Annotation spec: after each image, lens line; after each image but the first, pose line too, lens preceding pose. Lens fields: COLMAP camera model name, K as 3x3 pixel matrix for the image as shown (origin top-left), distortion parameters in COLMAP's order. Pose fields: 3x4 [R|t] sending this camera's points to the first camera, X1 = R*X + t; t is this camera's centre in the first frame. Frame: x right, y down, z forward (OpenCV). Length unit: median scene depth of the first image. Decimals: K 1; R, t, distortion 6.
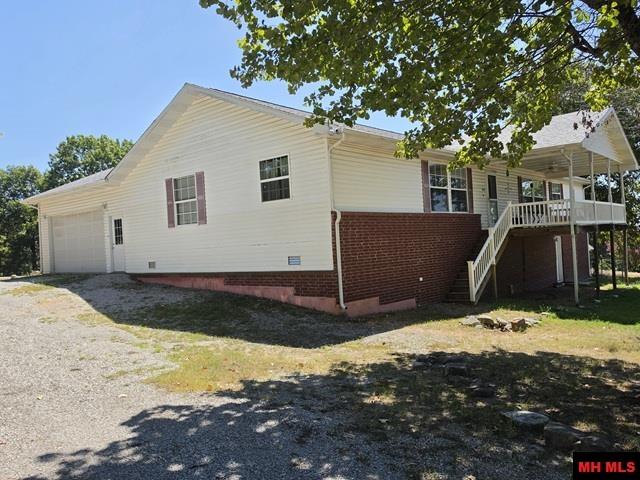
lens RADIAL K [[491.0, 0, 320.3], [0, 491.0, 240.8], [0, 0, 1]] dist [0.008649, -0.000078]
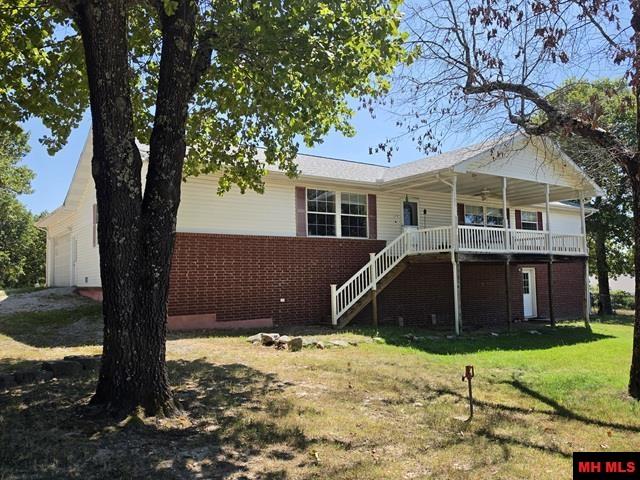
lens RADIAL K [[491.0, 0, 318.9], [0, 491.0, 239.9], [0, 0, 1]] dist [0.008649, -0.000078]
pose [[0.978601, 0.016527, -0.205101, 0.448674], [-0.028921, 0.997922, -0.057576, 0.006899], [0.203723, 0.062275, 0.977046, -0.008517]]
